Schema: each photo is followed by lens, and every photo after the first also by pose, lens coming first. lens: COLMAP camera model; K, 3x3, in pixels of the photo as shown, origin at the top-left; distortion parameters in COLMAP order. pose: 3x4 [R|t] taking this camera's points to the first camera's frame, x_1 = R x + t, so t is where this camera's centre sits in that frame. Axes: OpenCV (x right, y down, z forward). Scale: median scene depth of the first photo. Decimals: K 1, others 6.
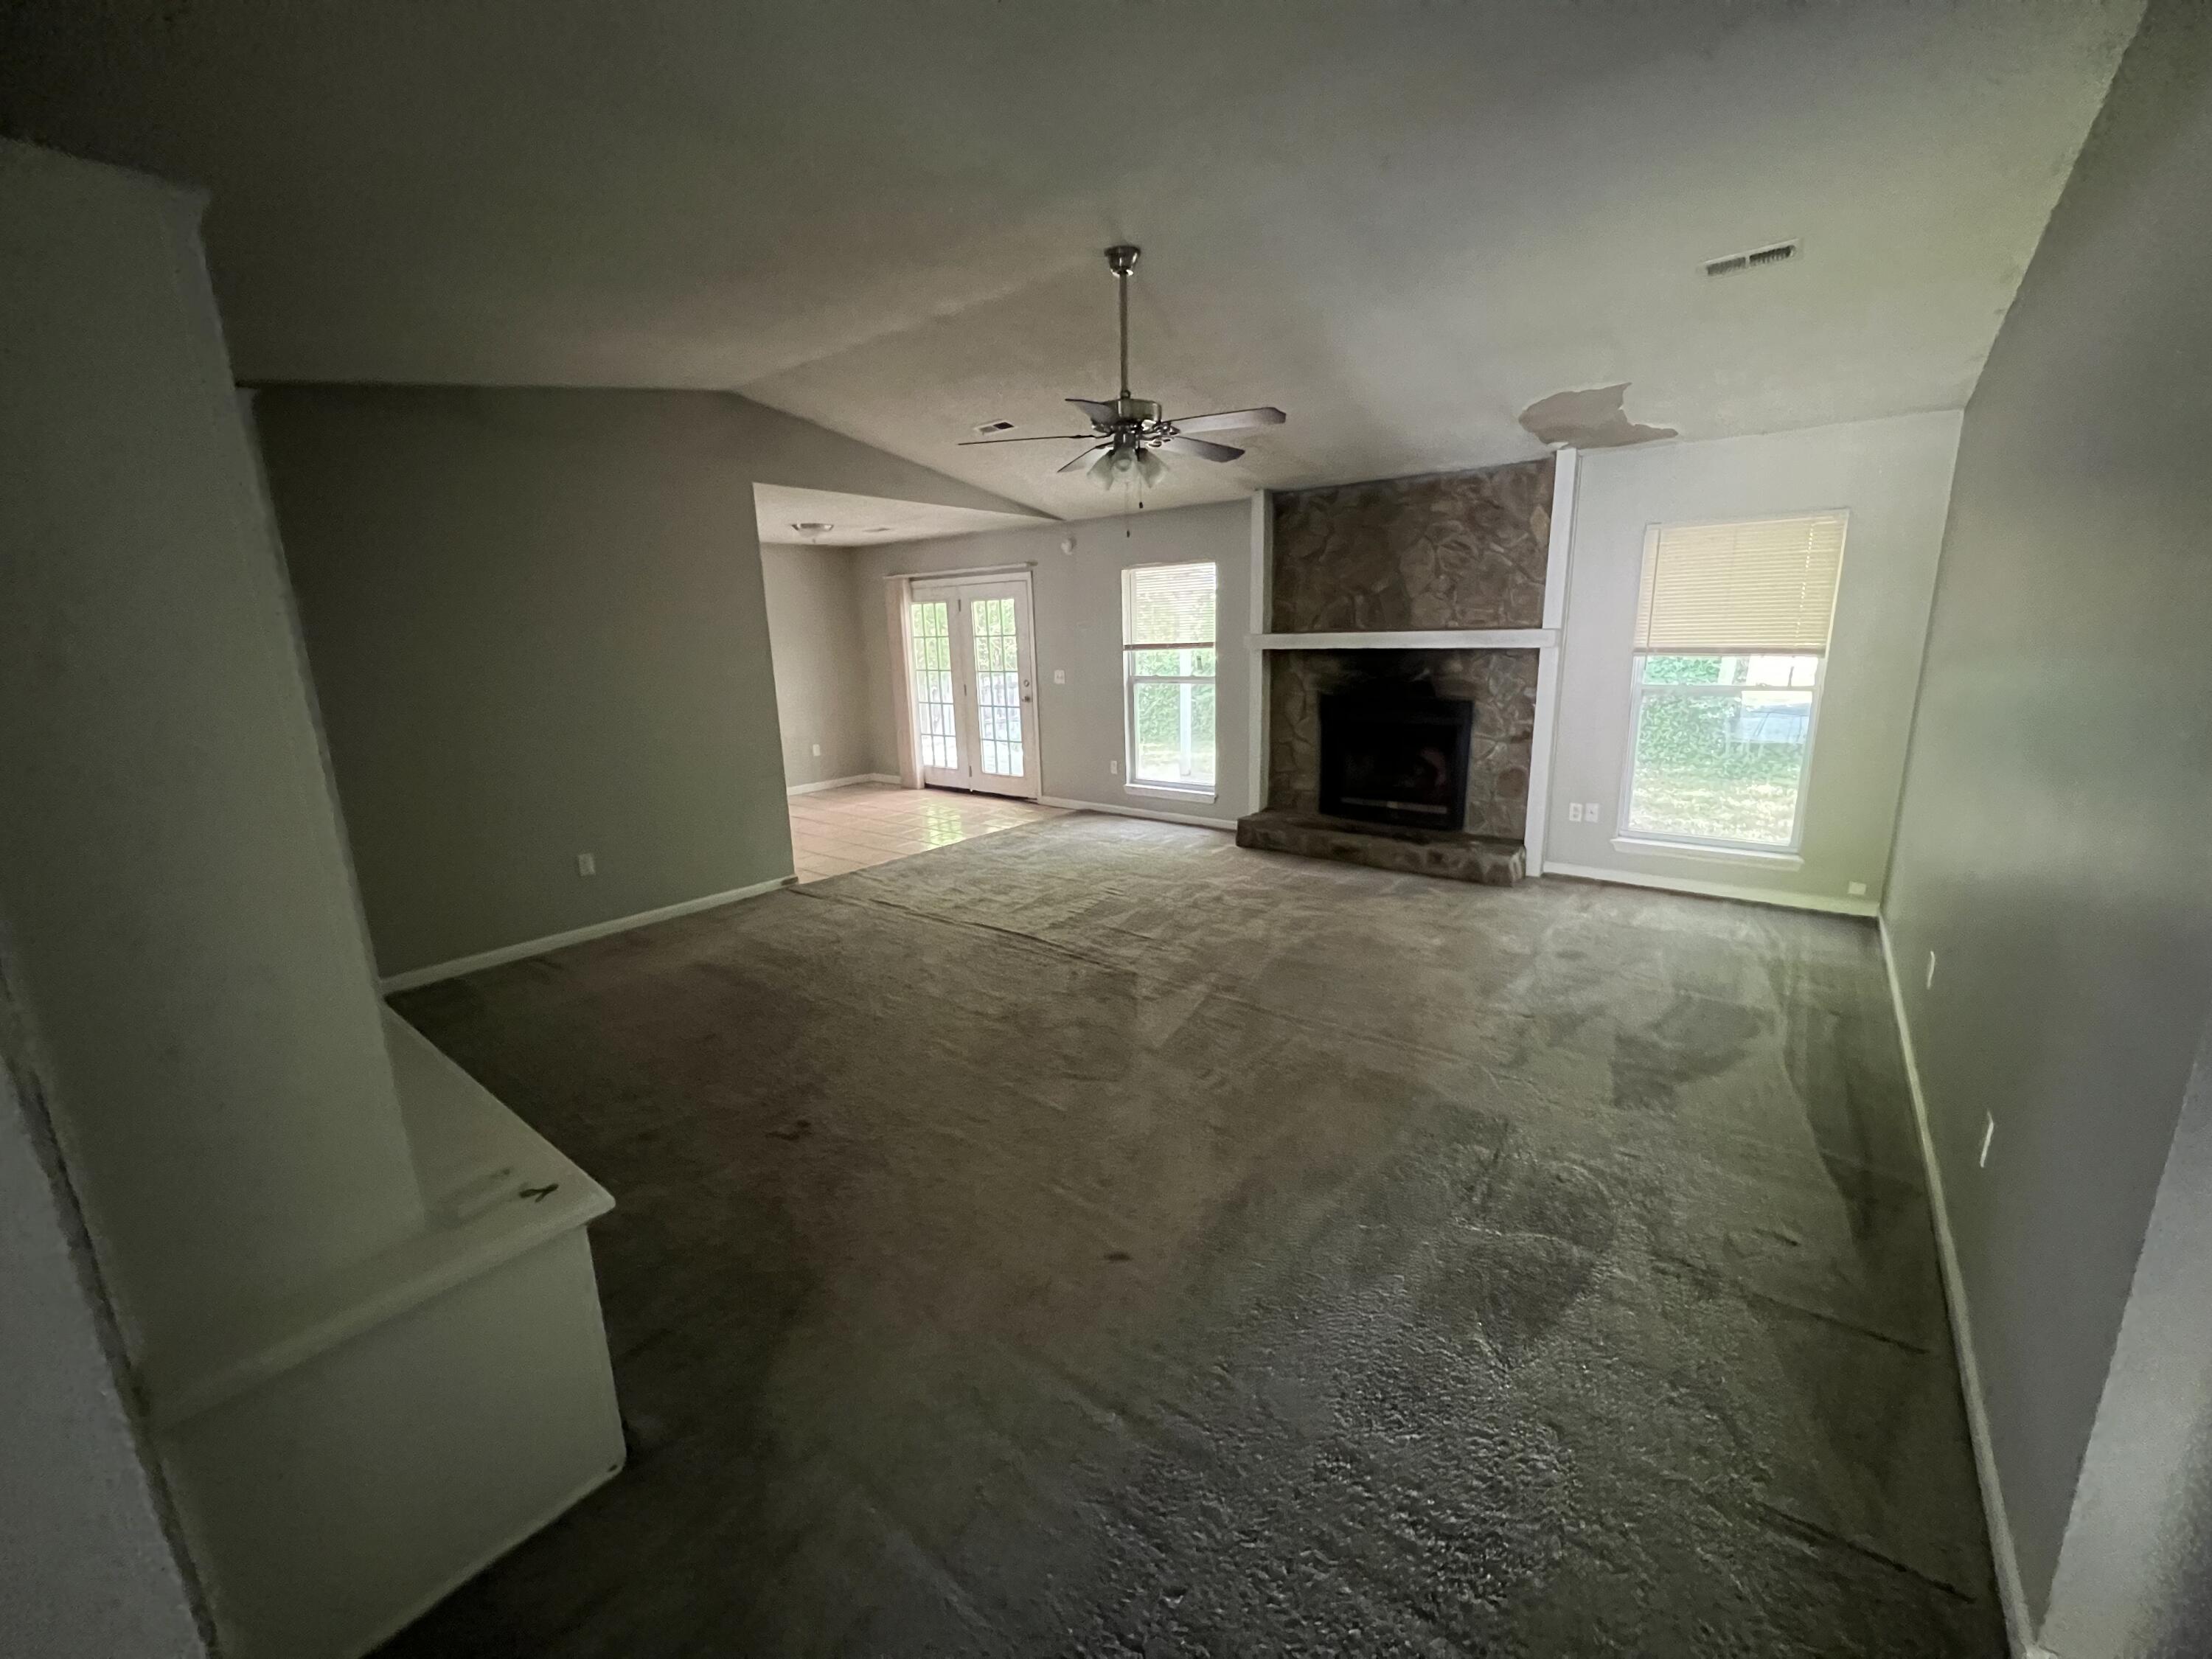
lens RADIAL K [[881.3, 0, 1109.0], [0, 881.3, 831.3], [0, 0, 1]] dist [-0.001082, -0.000101]
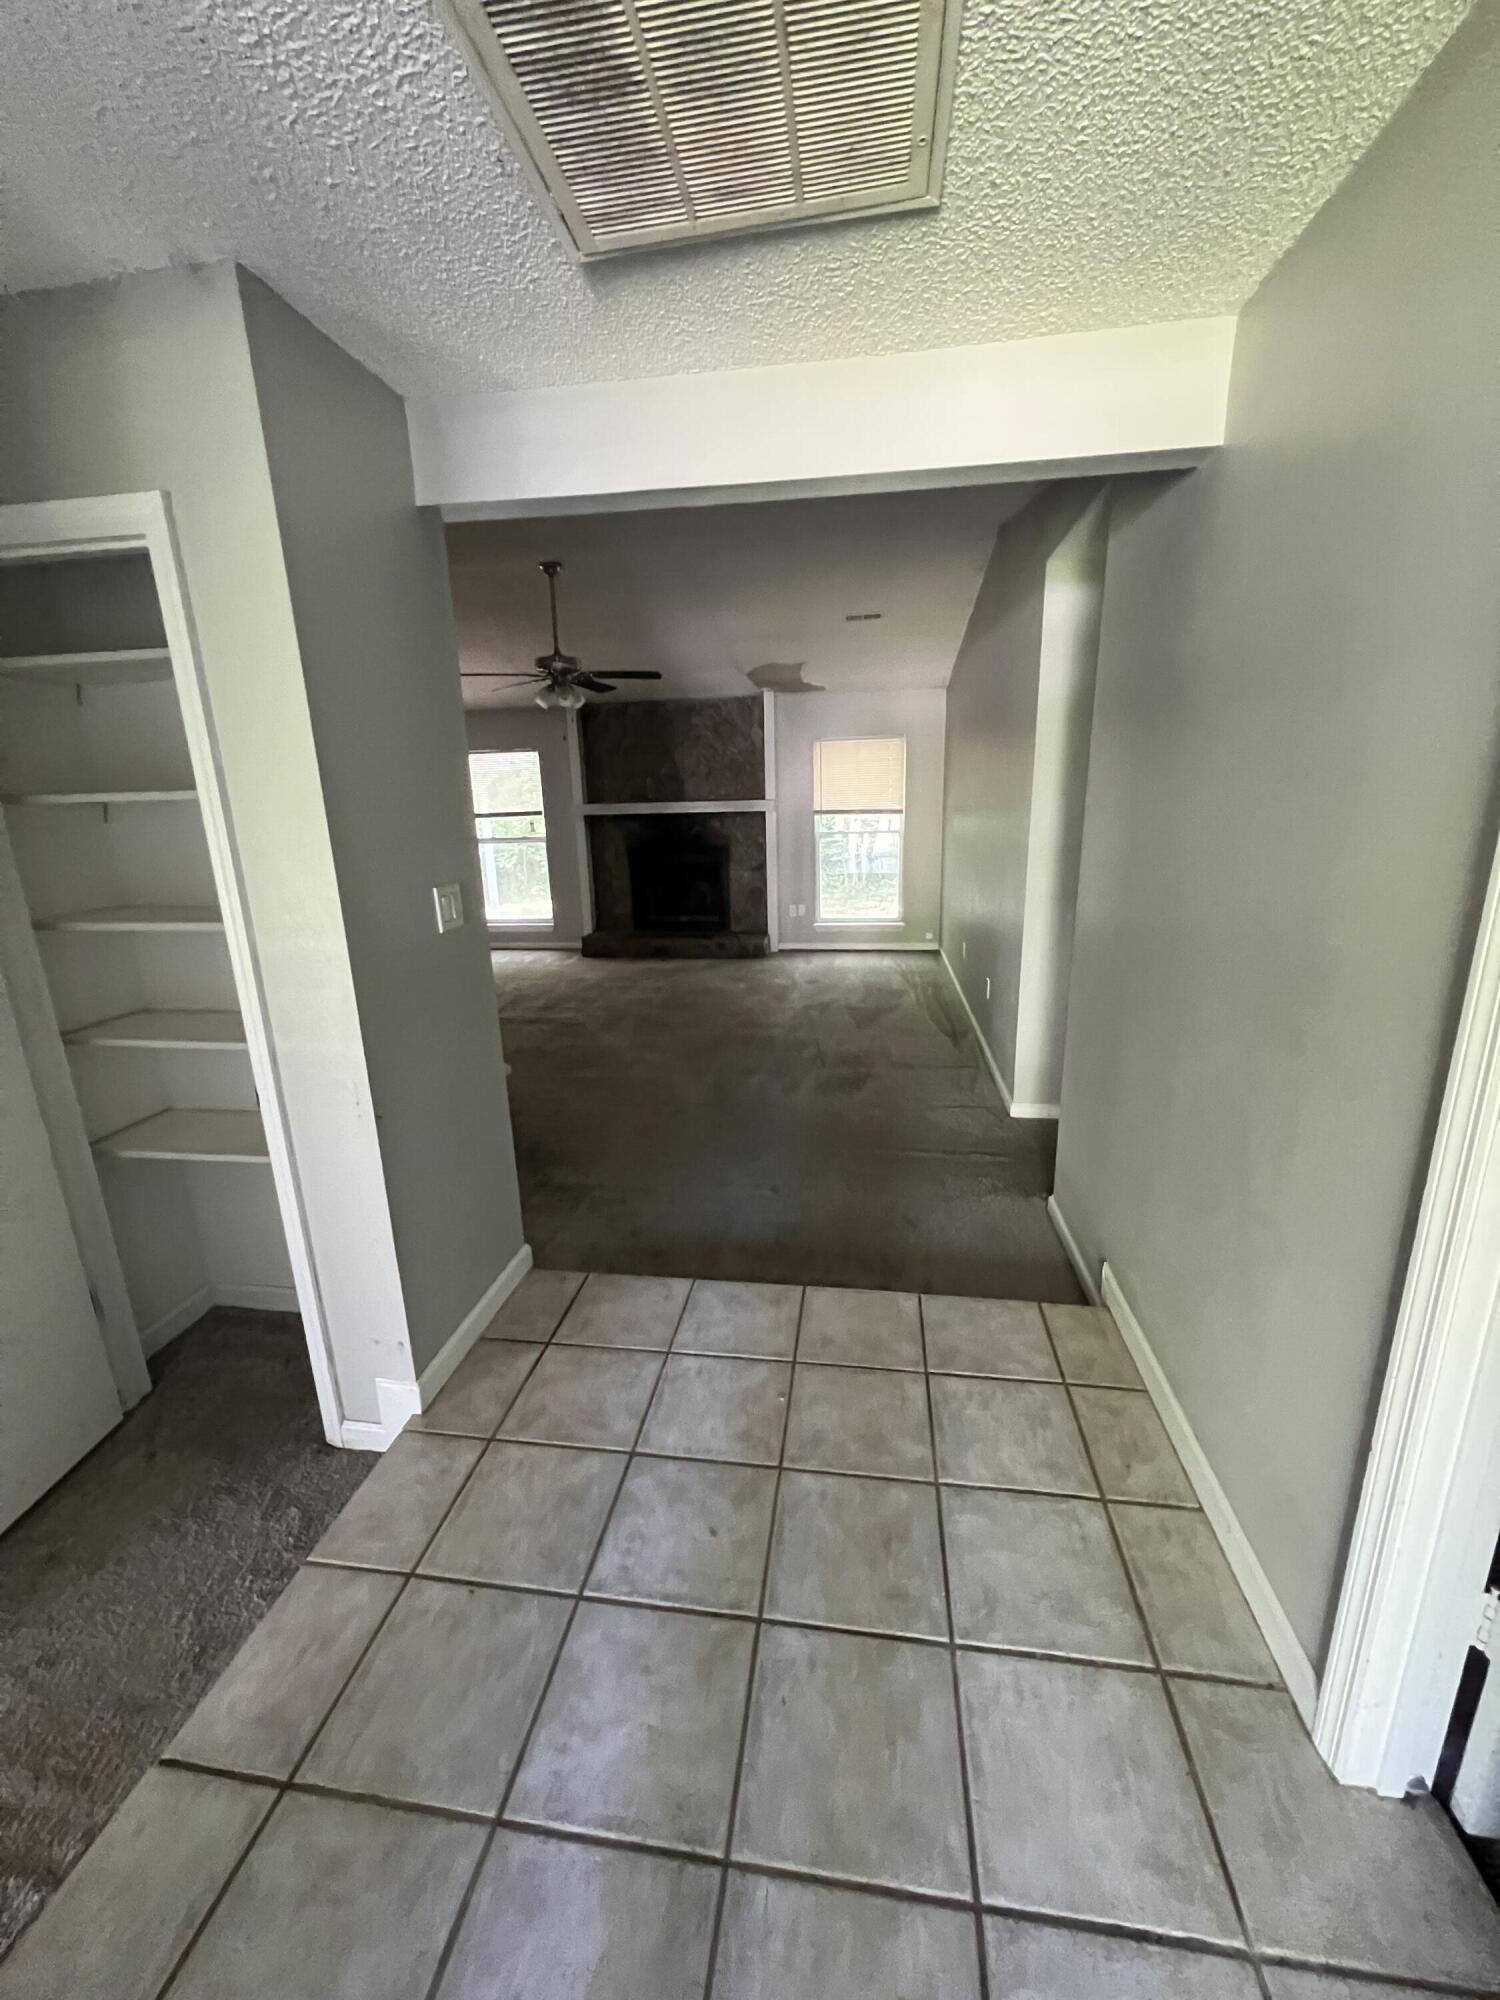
lens RADIAL K [[796.8, 0, 746.2], [0, 796.8, 1007.0], [0, 0, 1]] dist [-0.001082, -0.000101]
pose [[0.870253, -0.125986, 0.476222, -0.275311], [0.115798, 0.991972, 0.050819, 0.069546], [-0.478801, 0.010920, 0.877855, -0.265112]]
